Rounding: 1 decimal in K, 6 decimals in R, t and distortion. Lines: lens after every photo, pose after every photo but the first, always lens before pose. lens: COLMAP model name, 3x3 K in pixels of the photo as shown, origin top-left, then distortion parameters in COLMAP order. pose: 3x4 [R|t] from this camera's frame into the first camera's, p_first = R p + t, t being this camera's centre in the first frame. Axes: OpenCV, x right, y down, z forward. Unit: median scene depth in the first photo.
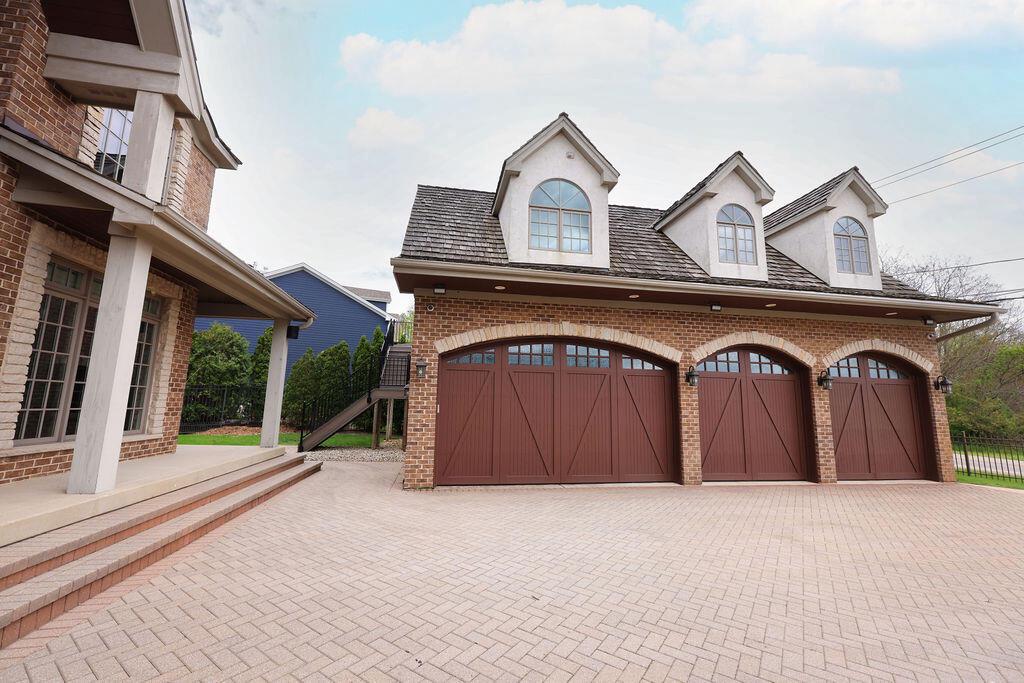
lens RADIAL K [[404.9, 0, 501.4], [0, 404.9, 346.7], [0, 0, 1]] dist [-0.003744, -0.000290]
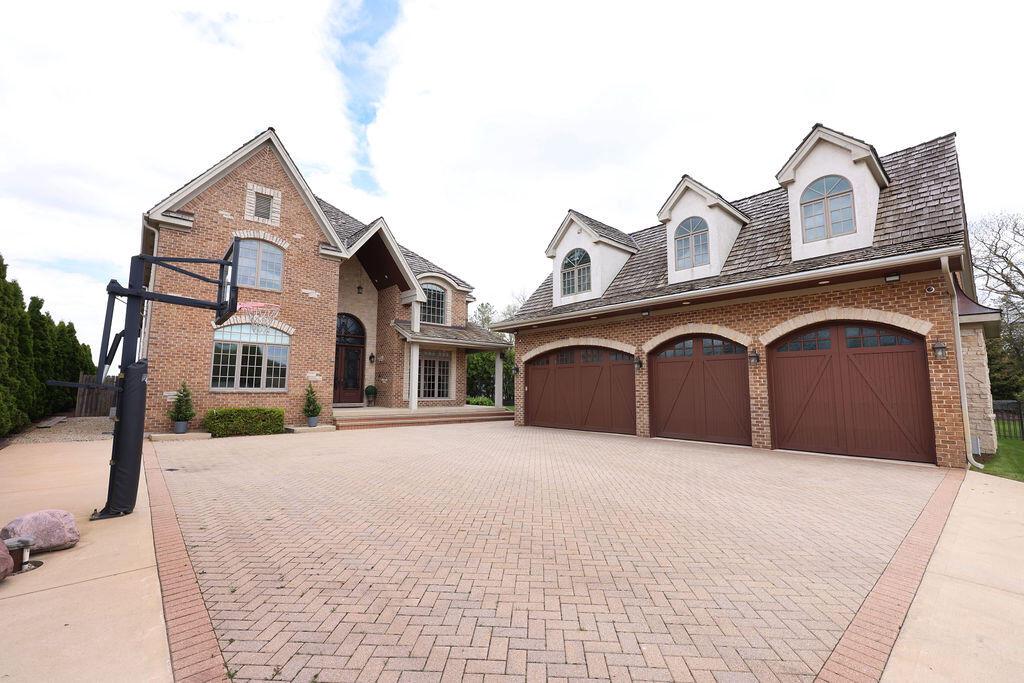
lens RADIAL K [[469.2, 0, 505.7], [0, 469.2, 333.4], [0, 0, 1]] dist [-0.003853, 0.000184]
pose [[0.499788, -0.122716, -0.857411, 1.874339], [0.124502, 0.989811, -0.069093, 0.026258], [0.857153, -0.072218, 0.509974, -0.287938]]
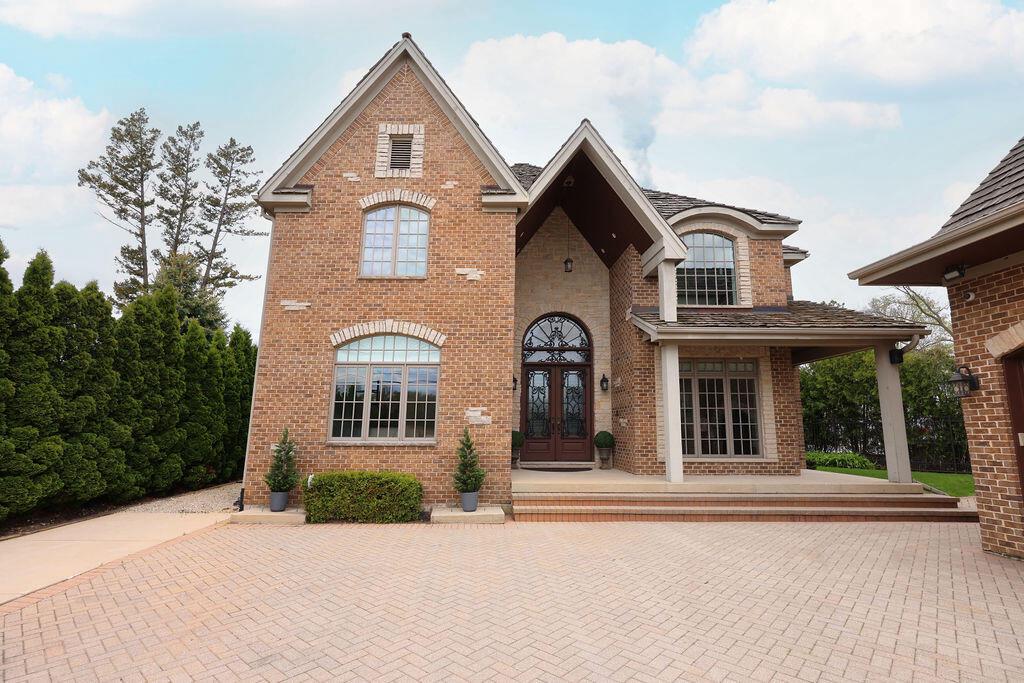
lens RADIAL K [[484.6, 0, 503.7], [0, 484.6, 361.8], [0, 0, 1]] dist [0.009711, 0.001917]
pose [[-0.120344, -0.164244, -0.979051, 0.748732], [0.133633, 0.974563, -0.179917, 0.061152], [0.983697, -0.152485, -0.095334, 0.268096]]
